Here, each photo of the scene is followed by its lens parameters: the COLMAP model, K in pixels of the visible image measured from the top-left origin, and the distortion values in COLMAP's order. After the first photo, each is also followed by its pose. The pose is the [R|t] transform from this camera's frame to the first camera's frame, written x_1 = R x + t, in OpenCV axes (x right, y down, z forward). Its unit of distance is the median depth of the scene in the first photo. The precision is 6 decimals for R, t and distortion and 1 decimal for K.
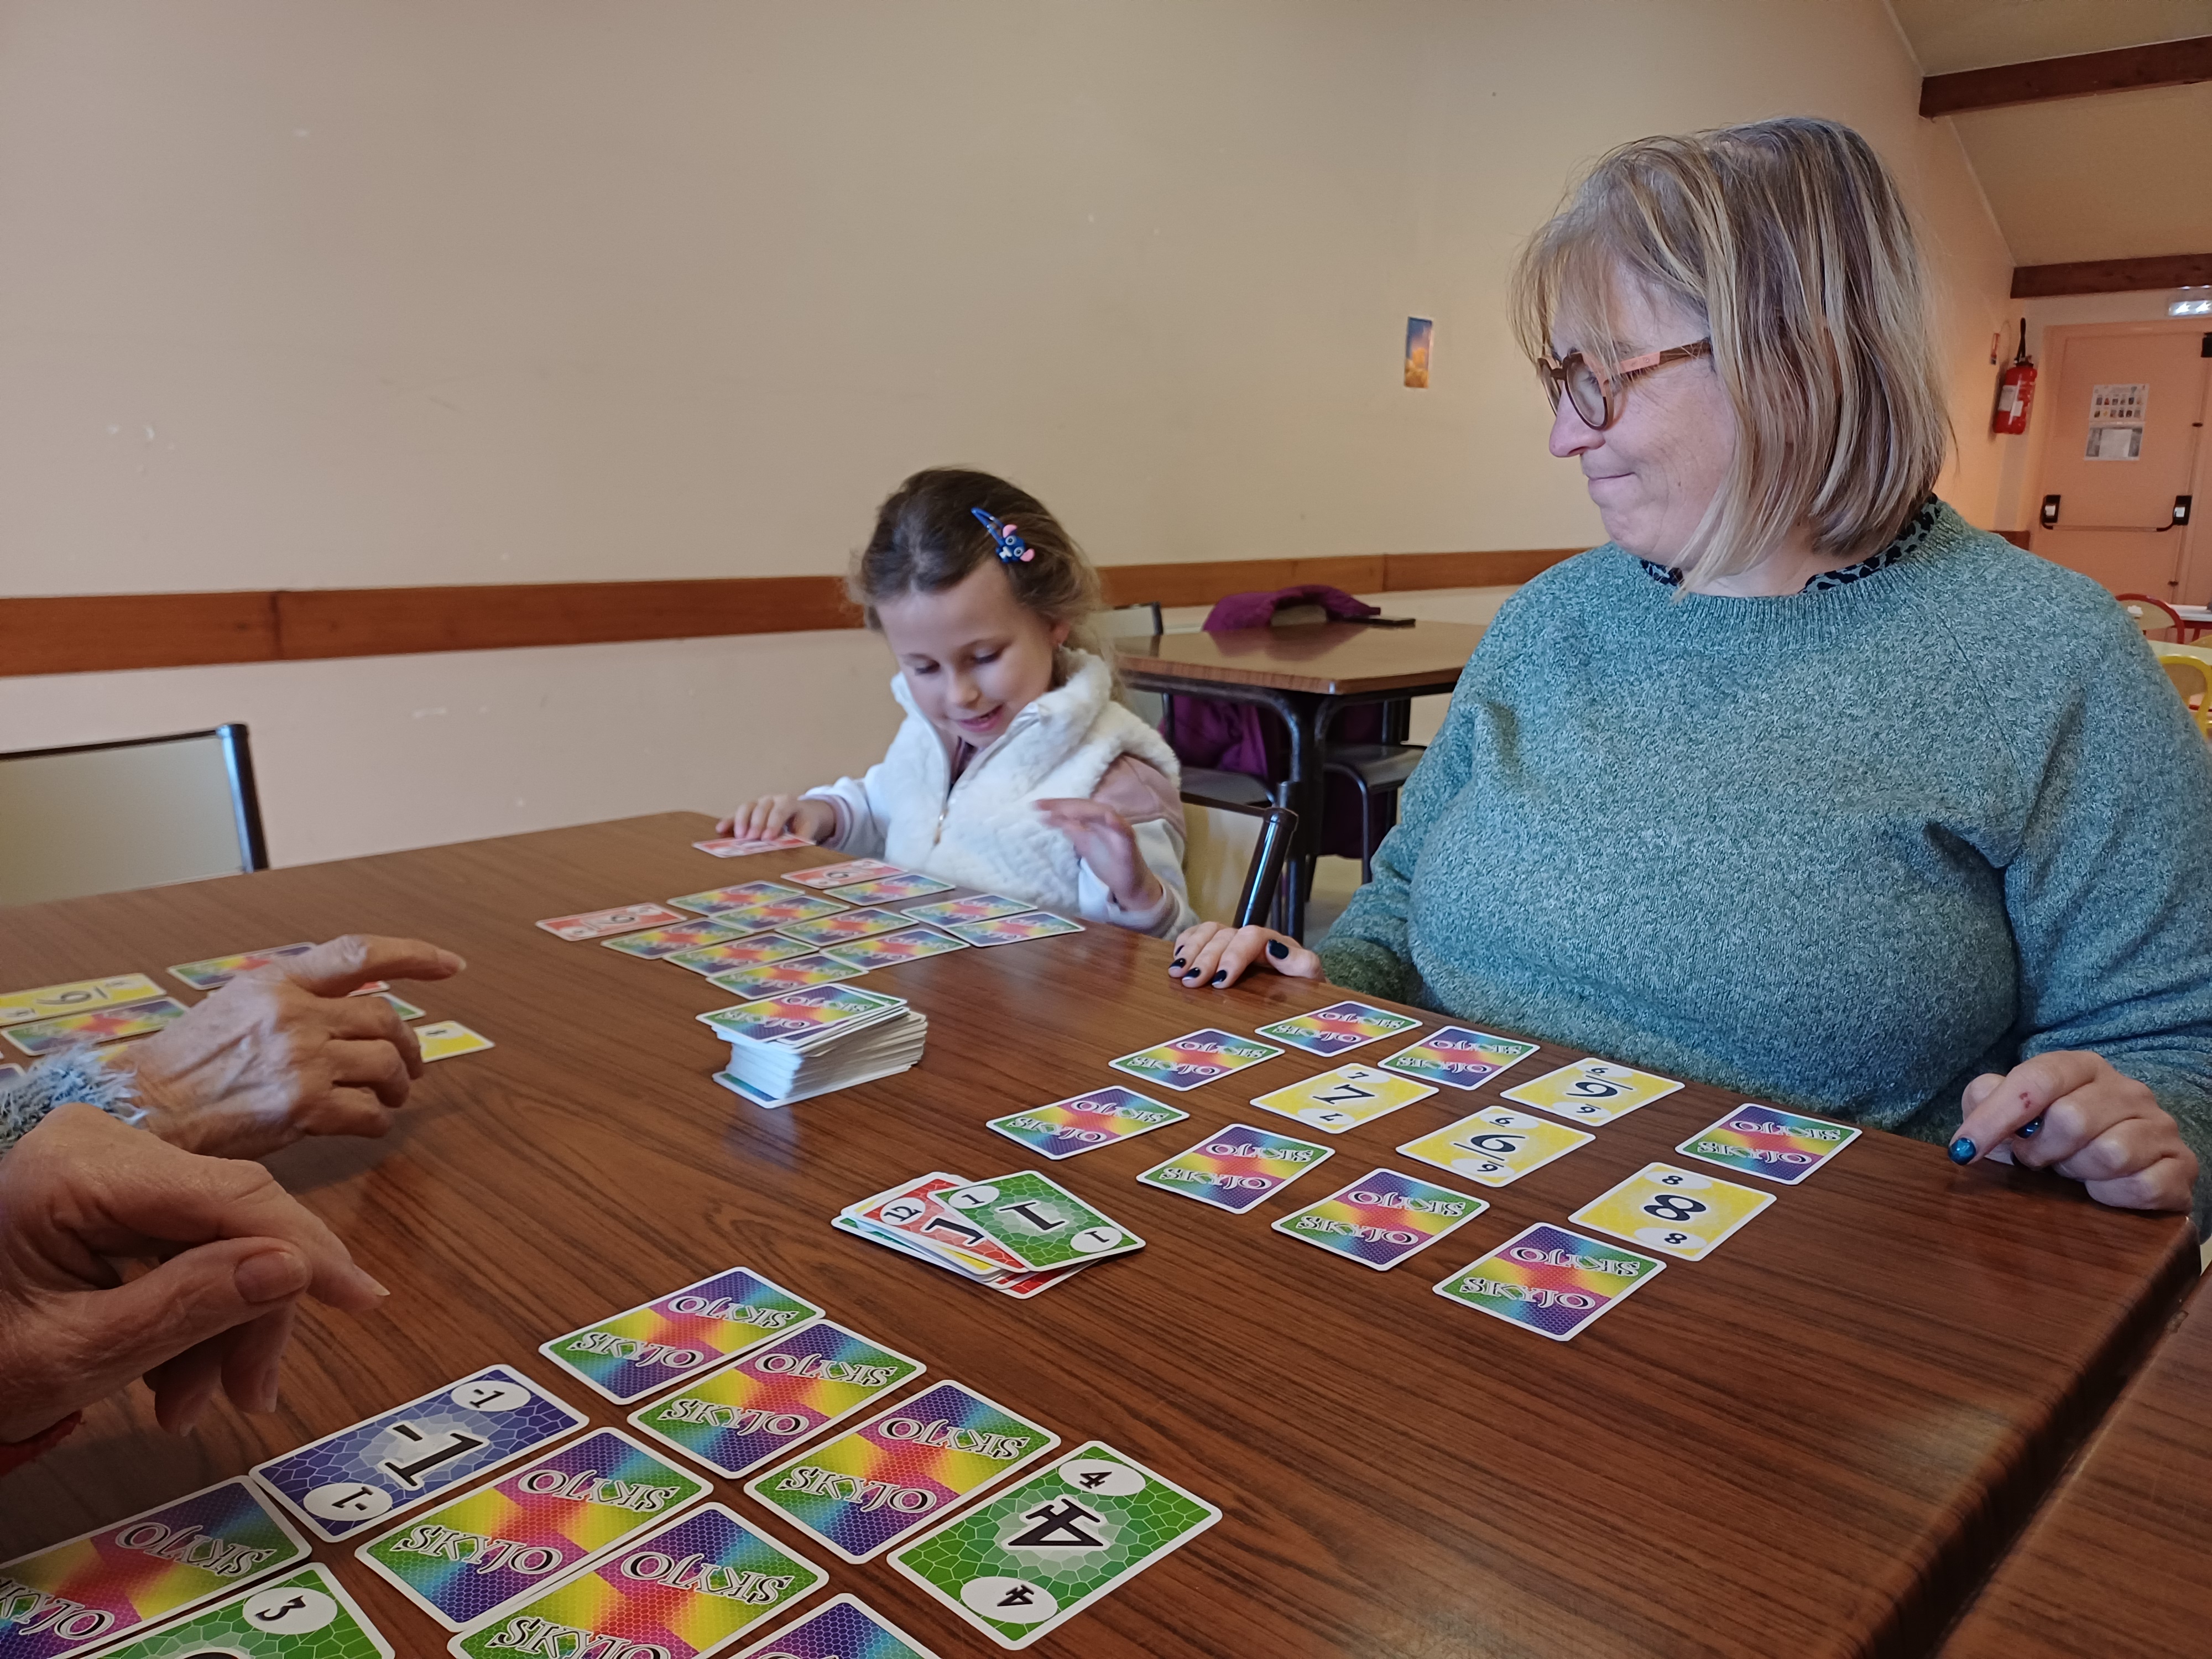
lens RADIAL K [[1756.6, 0, 1106.0], [0, 1756.6, 829.5], [0, 0, 1]] dist [0.068814, -0.207221]
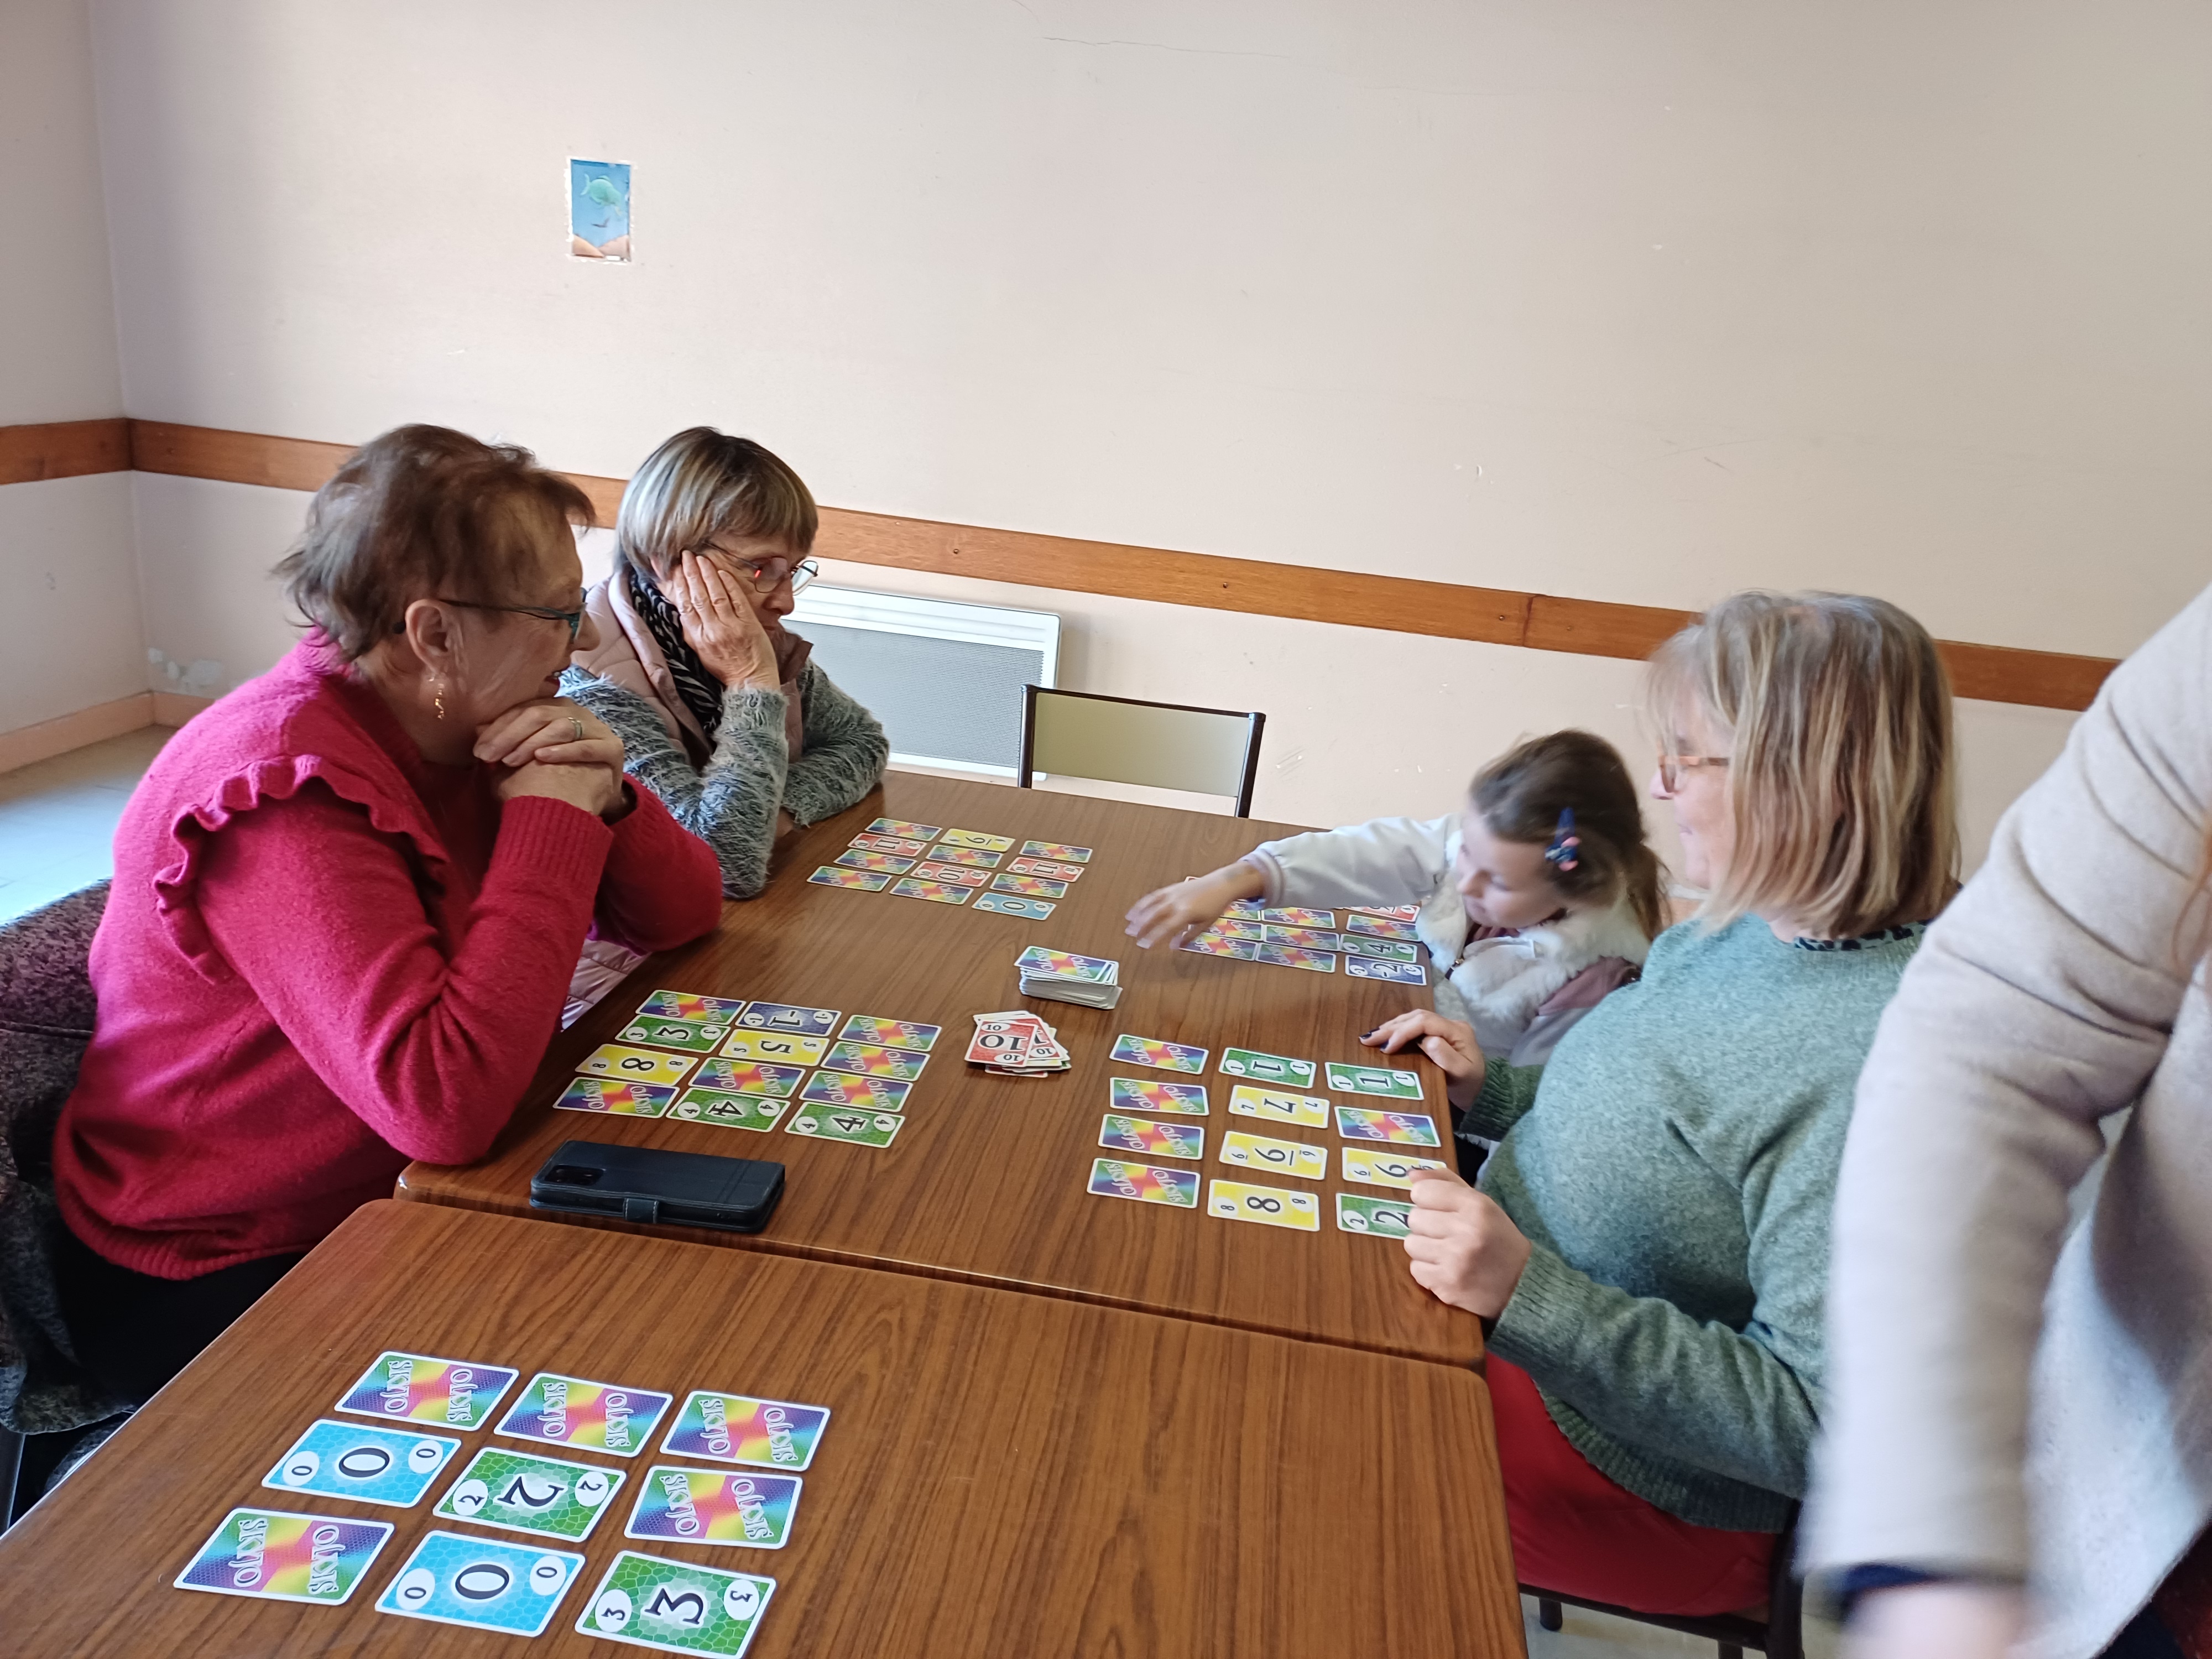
lens RADIAL K [[1756.6, 0, 1106.0], [0, 1756.6, 829.5], [0, 0, 1]] dist [0.068814, -0.207221]
pose [[0.586037, 0.304136, -0.751041, 1.253864], [-0.258329, 0.948646, 0.182582, -0.388238], [0.768002, 0.087016, 0.634509, -0.305240]]
